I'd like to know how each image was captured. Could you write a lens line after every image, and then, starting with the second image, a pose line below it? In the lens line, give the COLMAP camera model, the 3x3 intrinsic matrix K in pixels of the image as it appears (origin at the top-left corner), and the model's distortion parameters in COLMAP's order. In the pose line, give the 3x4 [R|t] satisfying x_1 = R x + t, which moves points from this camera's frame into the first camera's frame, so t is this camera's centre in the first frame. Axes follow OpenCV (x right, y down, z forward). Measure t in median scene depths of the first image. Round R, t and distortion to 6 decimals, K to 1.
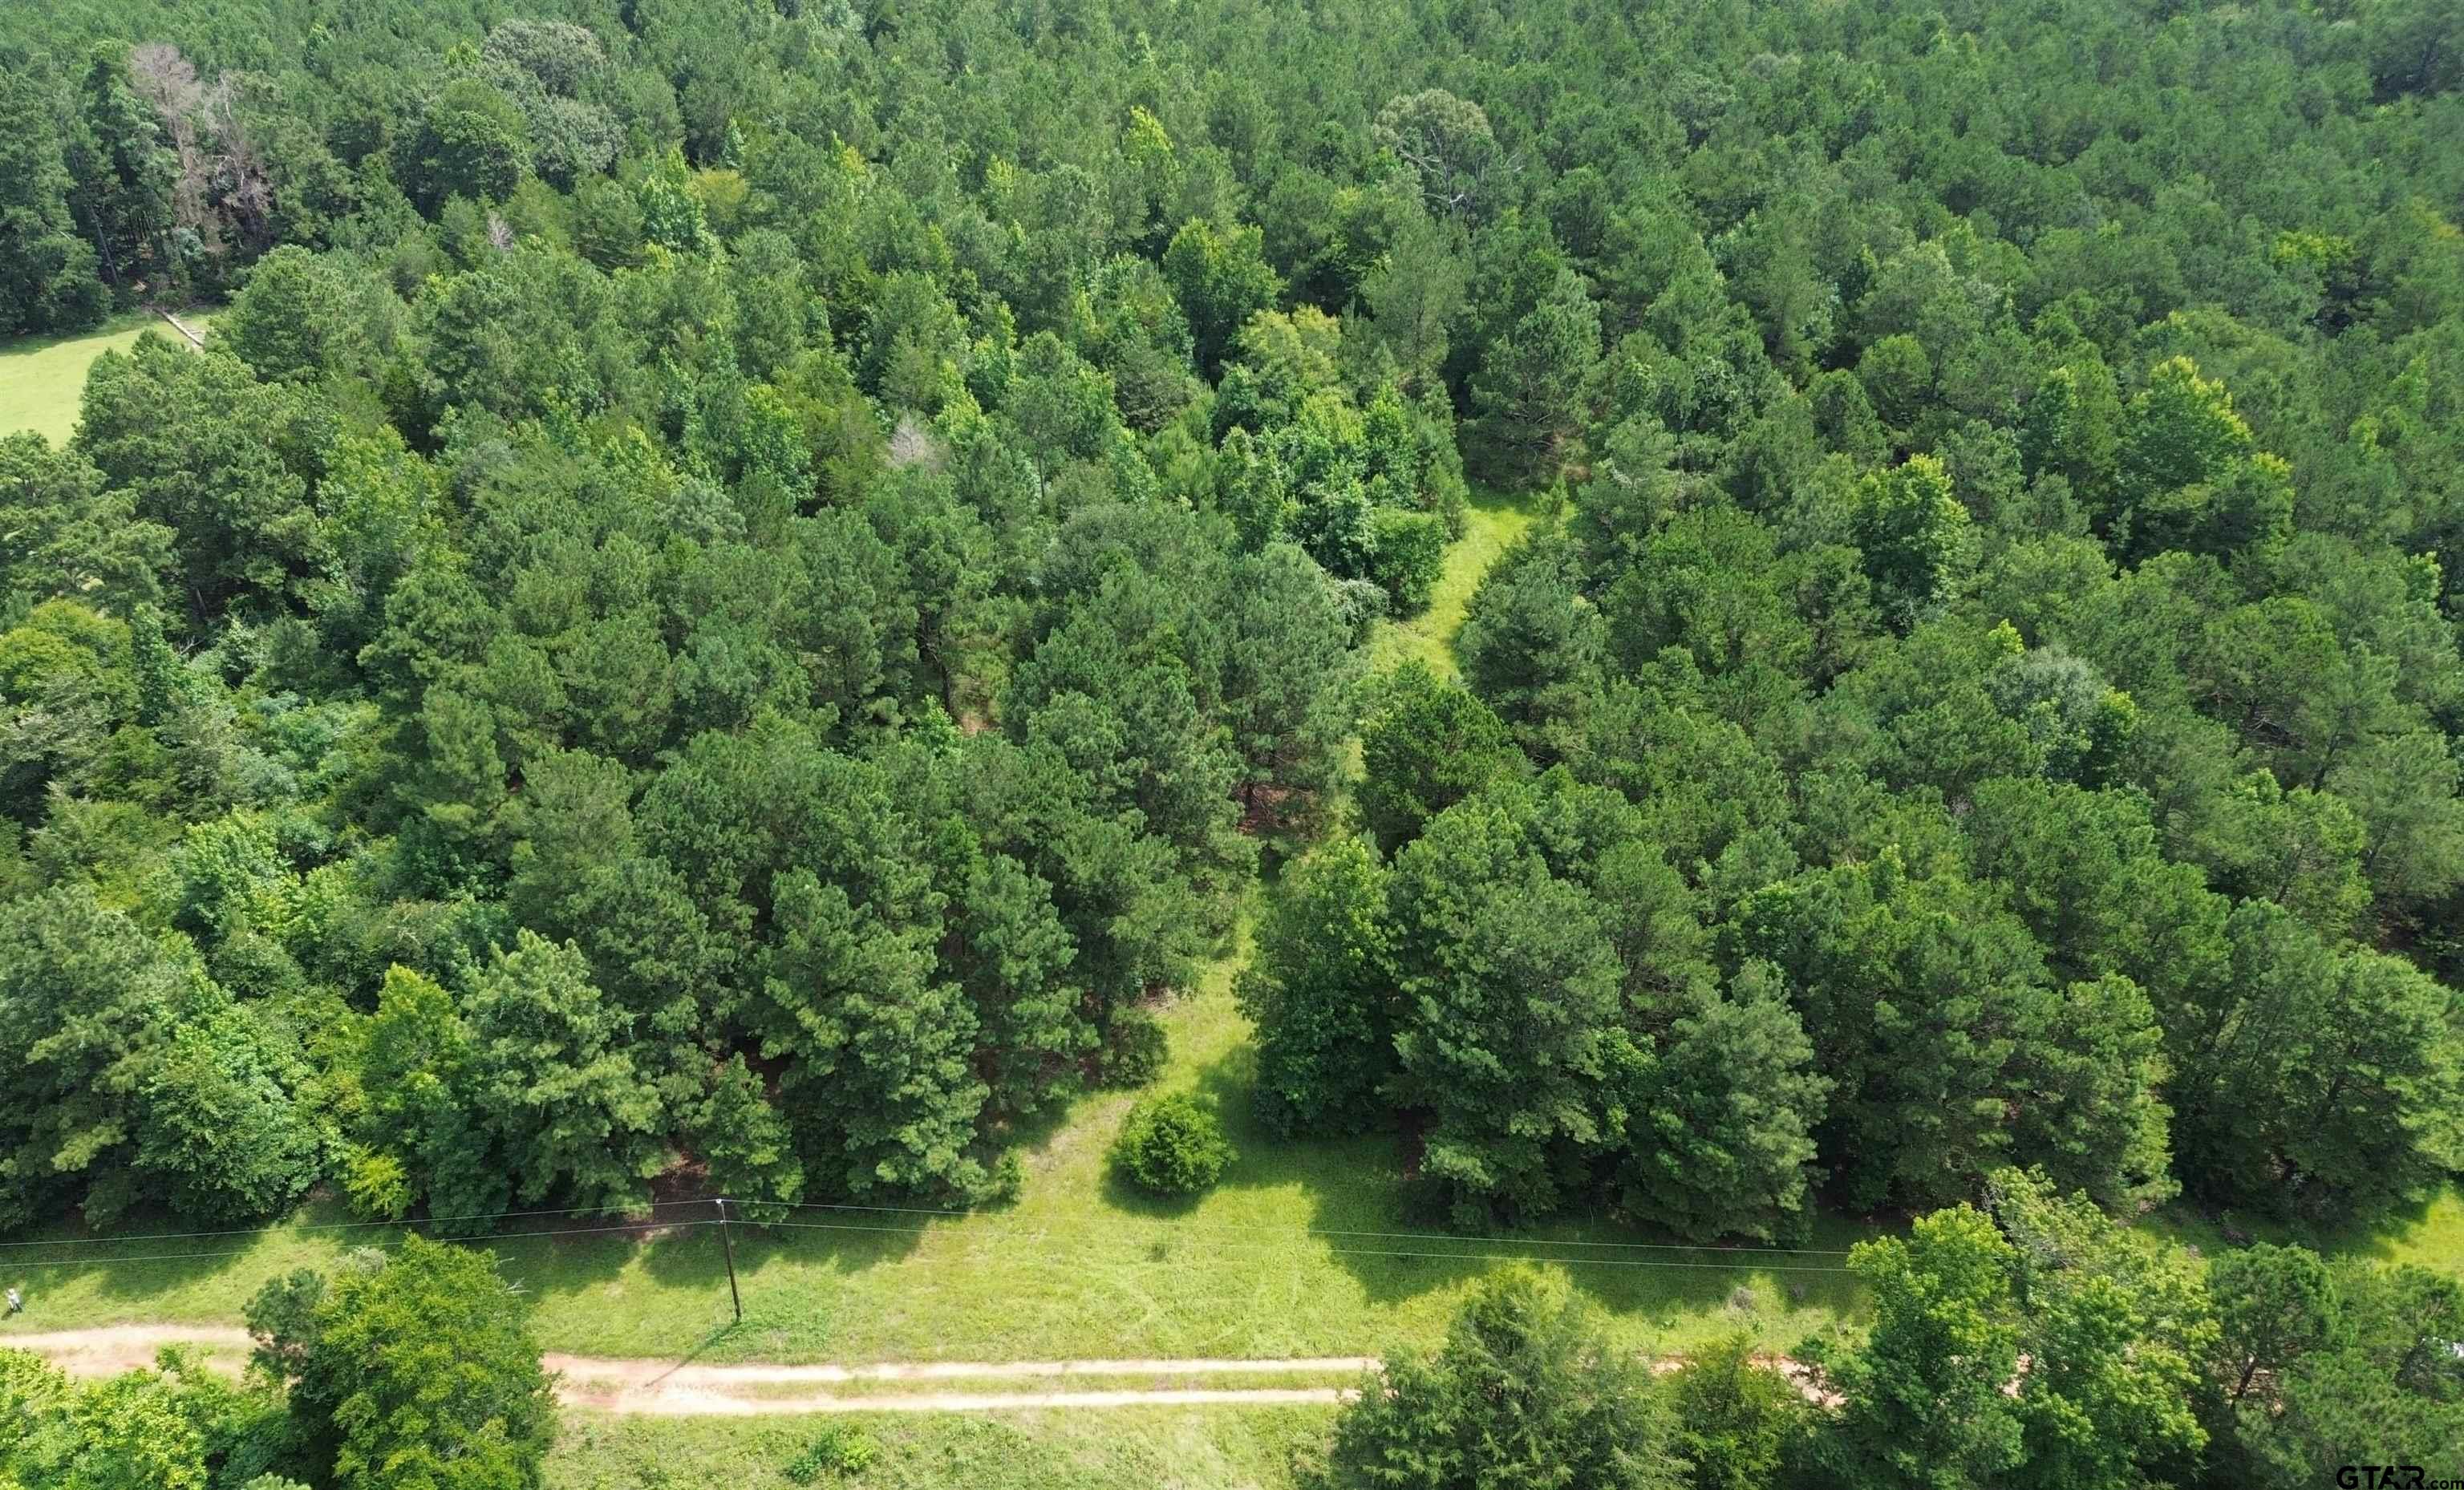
lens RADIAL K [[1708.5, 0, 1232.0], [0, 1708.5, 745.0], [0, 0, 1]] dist [0.003116, 0.000295]
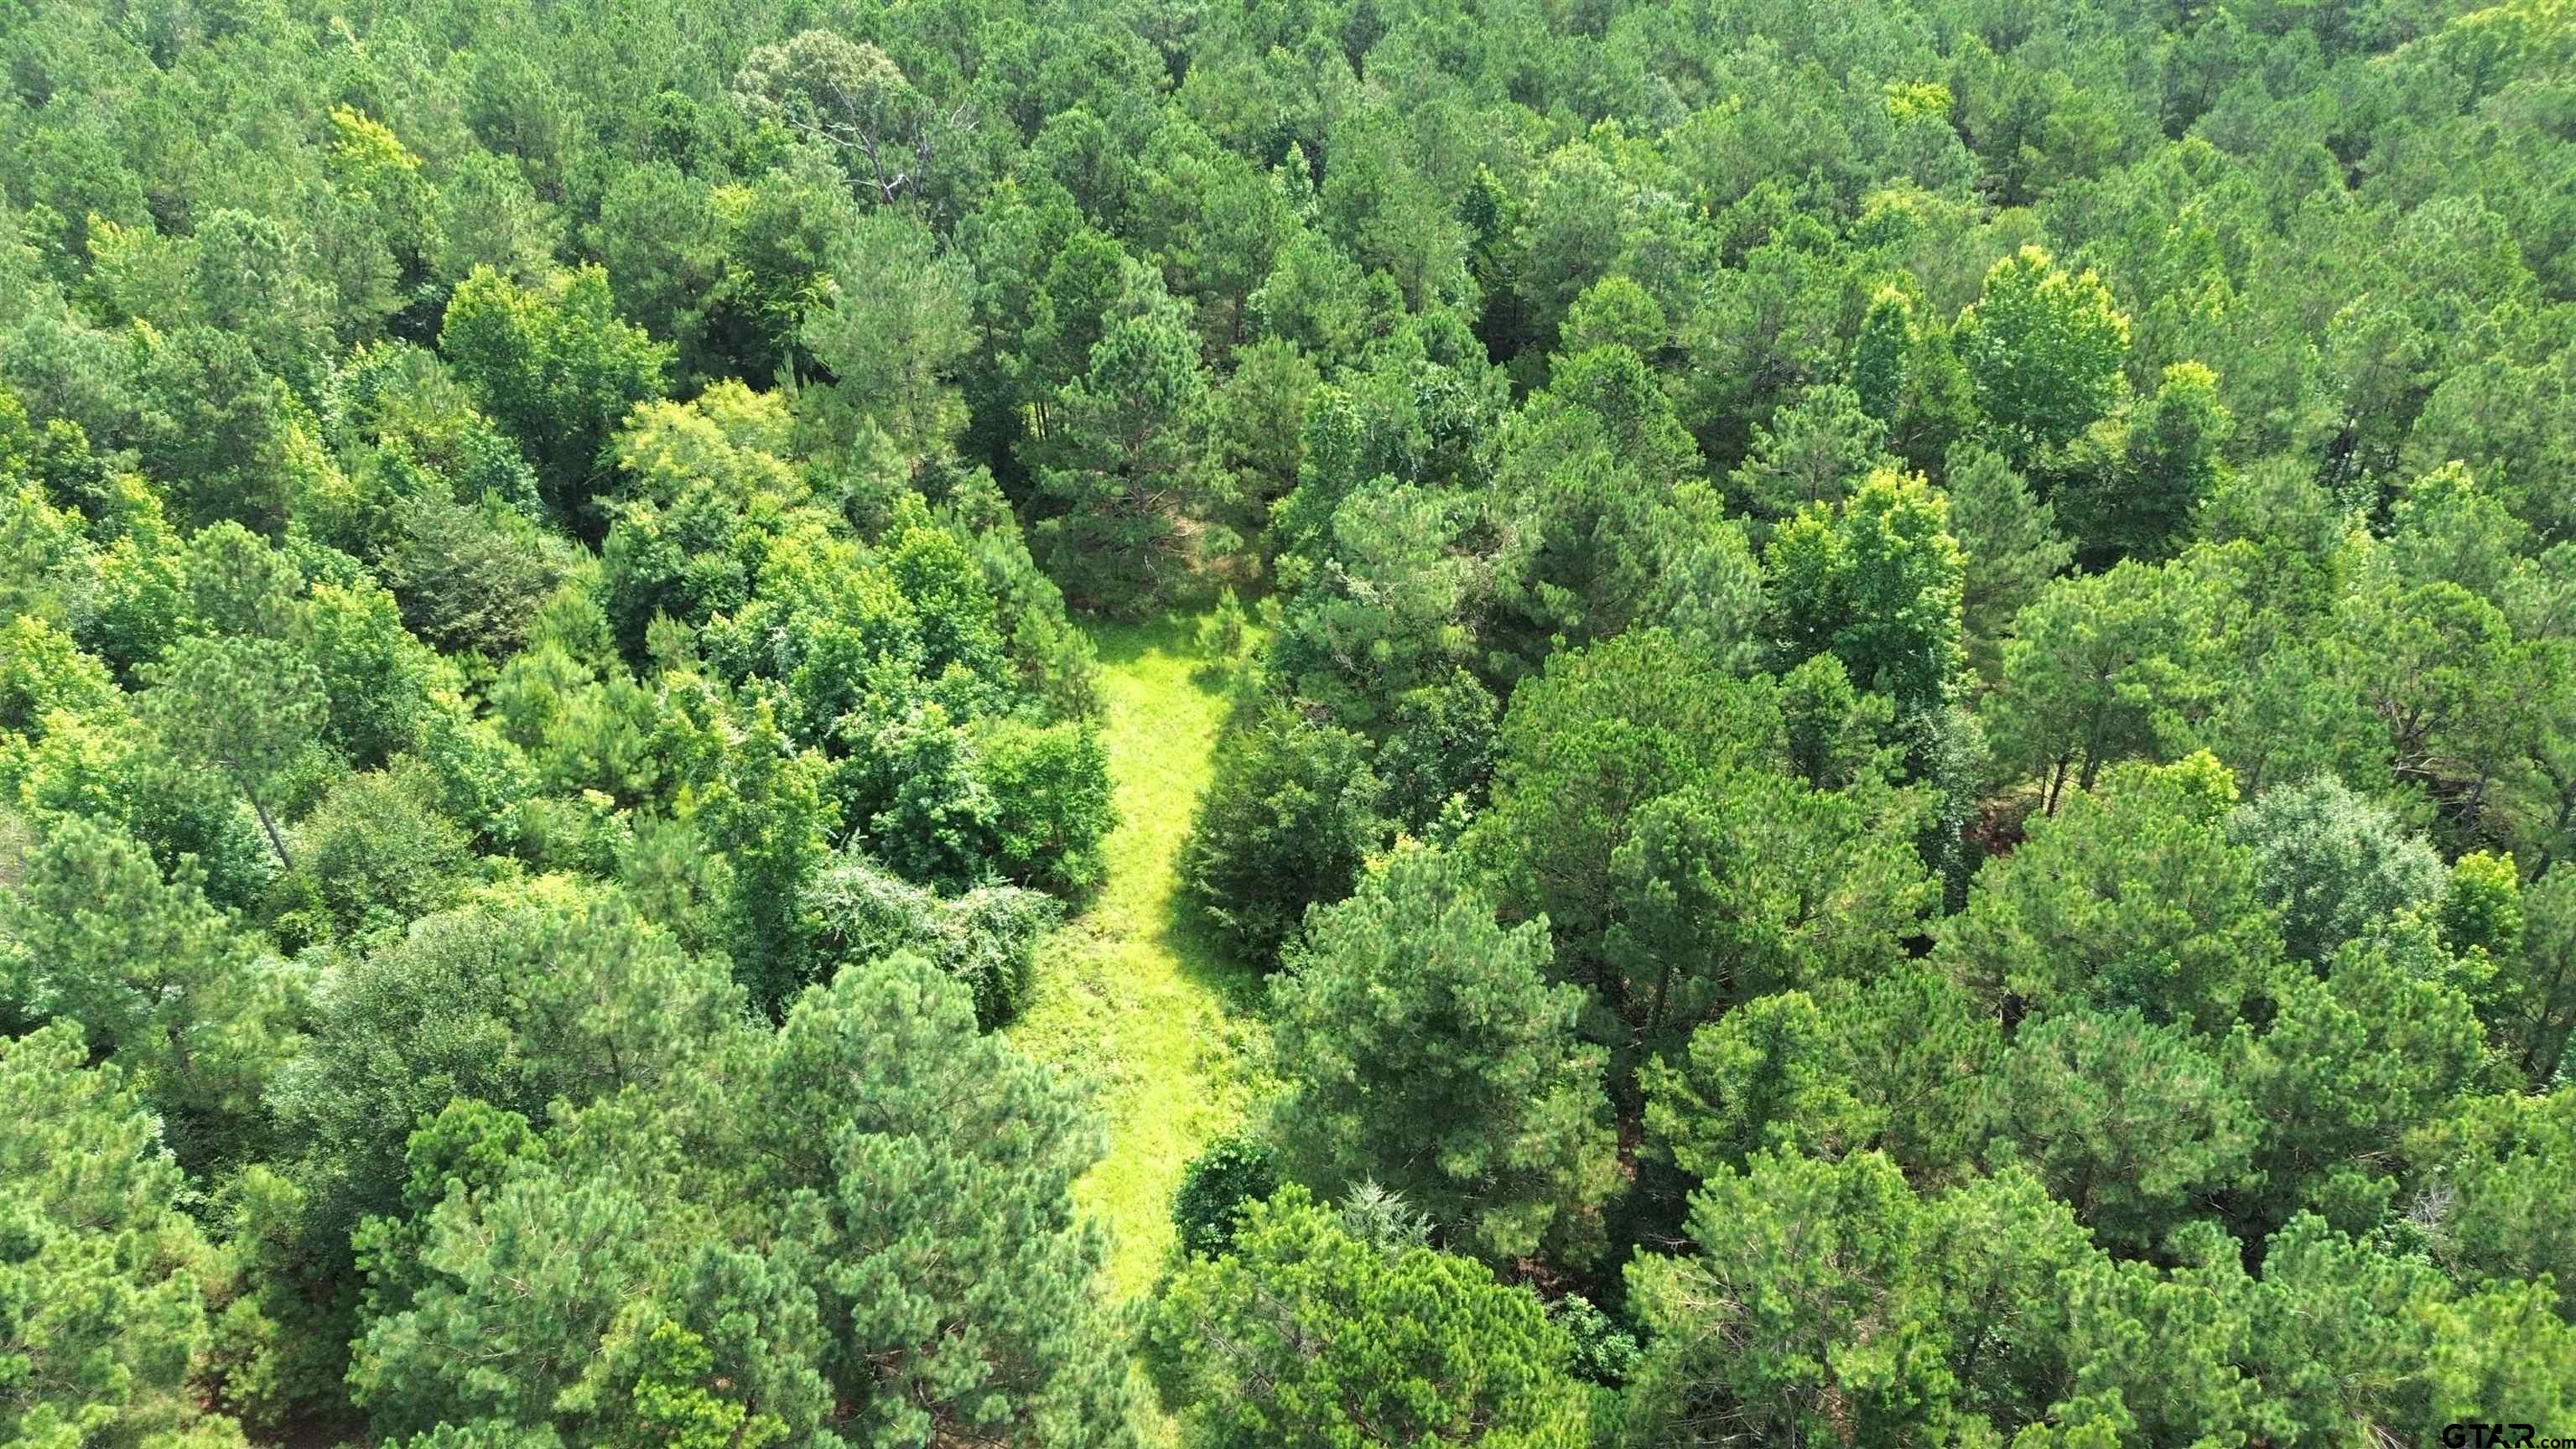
lens RADIAL K [[1634.3, 0, 1288.0], [0, 1634.3, 724.5], [0, 0, 1]] dist [0.055255, -0.065240]
pose [[0.907675, -0.244959, 0.340765, -0.002004], [0.244867, 0.968557, 0.044010, -0.116867], [-0.340831, 0.043496, 0.939118, 0.393432]]
